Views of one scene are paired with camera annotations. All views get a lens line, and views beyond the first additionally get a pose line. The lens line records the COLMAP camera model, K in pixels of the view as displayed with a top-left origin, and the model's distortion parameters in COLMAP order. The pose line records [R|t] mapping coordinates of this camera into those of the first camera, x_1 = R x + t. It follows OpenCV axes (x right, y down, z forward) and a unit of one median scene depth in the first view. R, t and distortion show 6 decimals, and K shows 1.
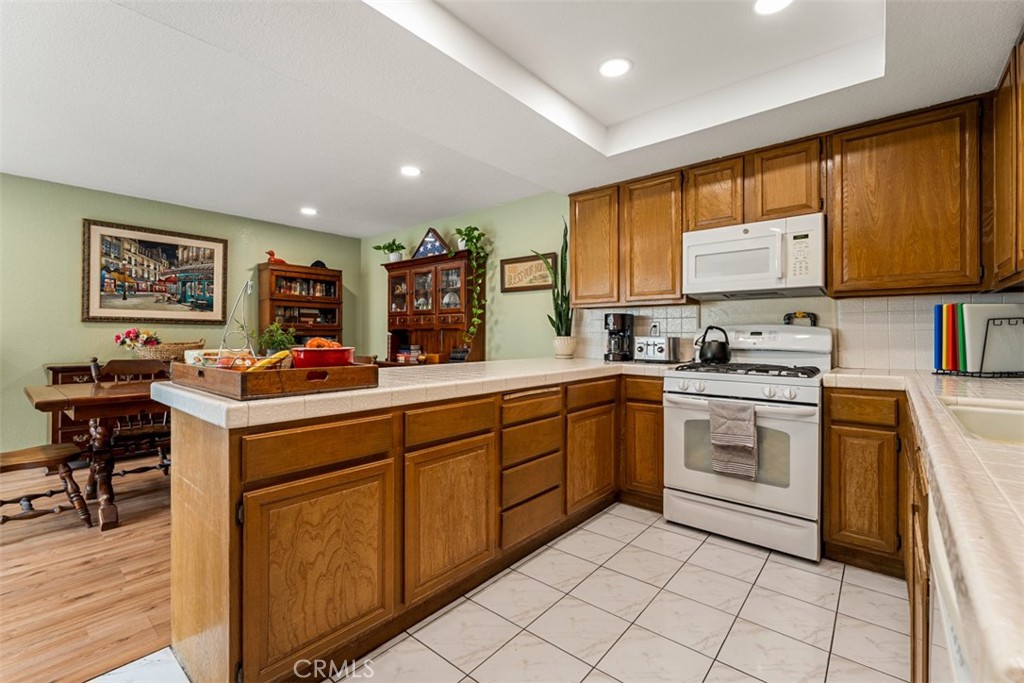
lens RADIAL K [[441.8, 0, 510.1], [0, 441.8, 335.5], [0, 0, 1]] dist [-0.001346, -0.000462]
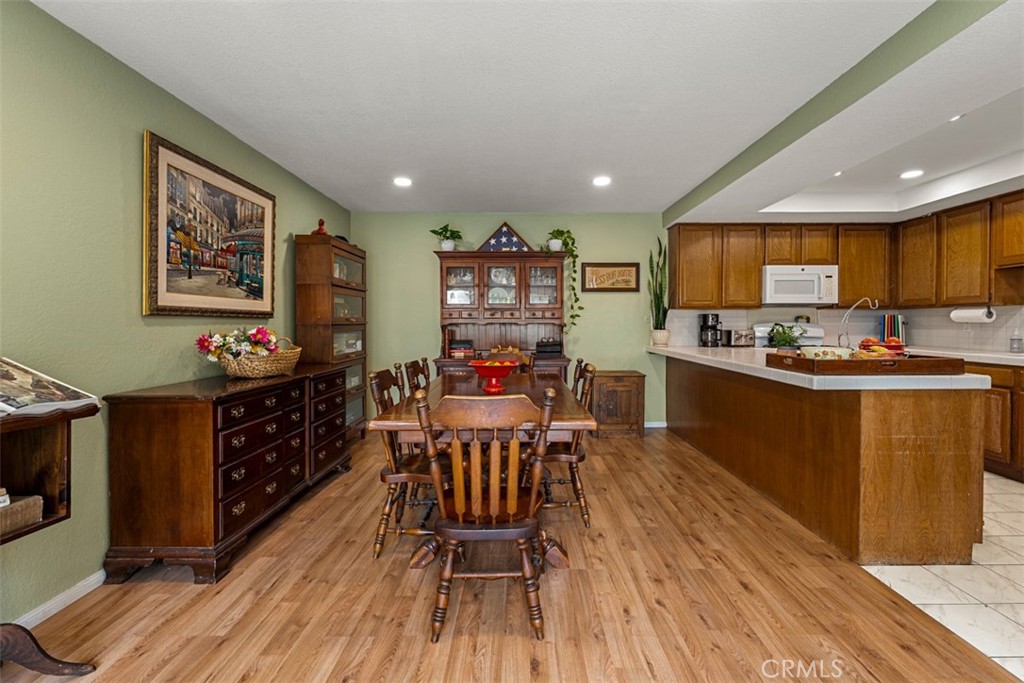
lens RADIAL K [[446.1, 0, 524.4], [0, 446.1, 328.5], [0, 0, 1]] dist [-0.000197, -0.000196]
pose [[0.754907, -0.011985, 0.655722, -0.945783], [0.003771, 0.999896, 0.013934, -0.020162], [-0.655821, -0.008046, 0.754873, 0.248403]]
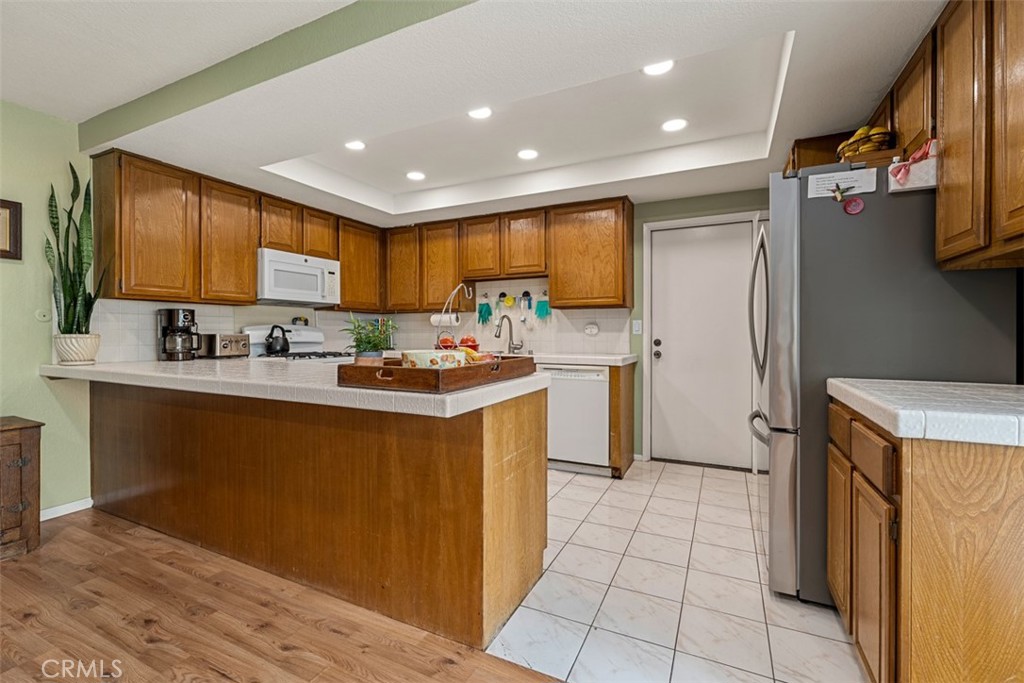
lens RADIAL K [[441.8, 0, 510.1], [0, 441.8, 335.5], [0, 0, 1]] dist [-0.001346, -0.000462]
pose [[-0.245936, -0.009383, 0.969241, -0.668279], [-0.000430, 0.999954, 0.009571, -0.003152], [-0.969286, 0.001937, -0.245929, 0.456383]]
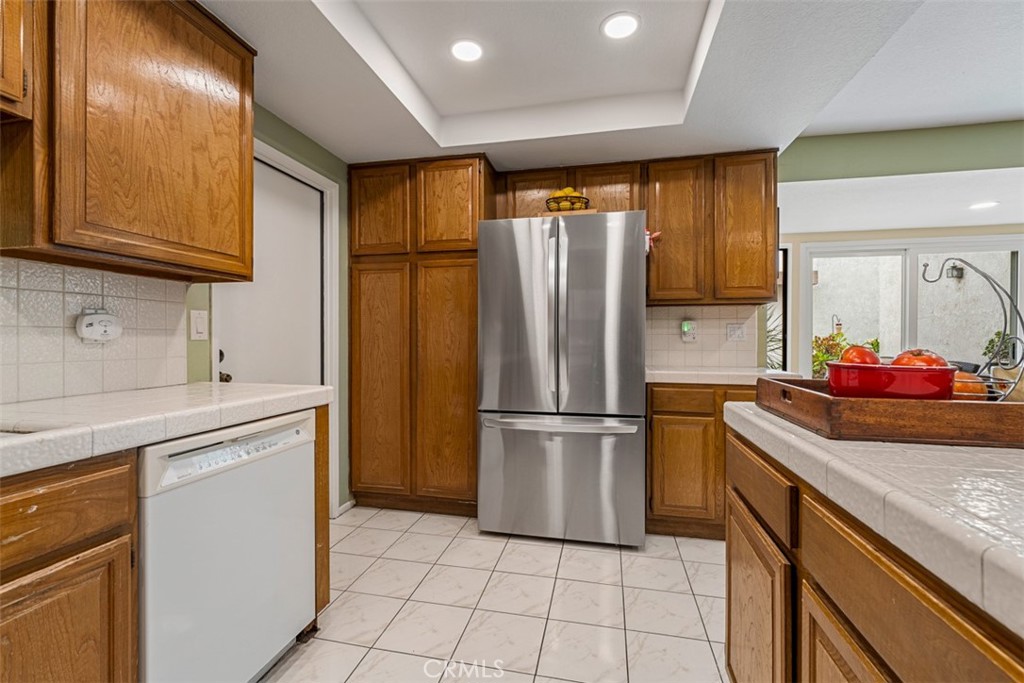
lens RADIAL K [[441.8, 0, 510.1], [0, 441.8, 335.5], [0, 0, 1]] dist [-0.001346, -0.000462]
pose [[-0.883858, -0.005753, -0.467720, 0.120164], [-0.004796, 0.999983, -0.003237, -0.001409], [0.467731, -0.000618, -0.883871, 0.501717]]
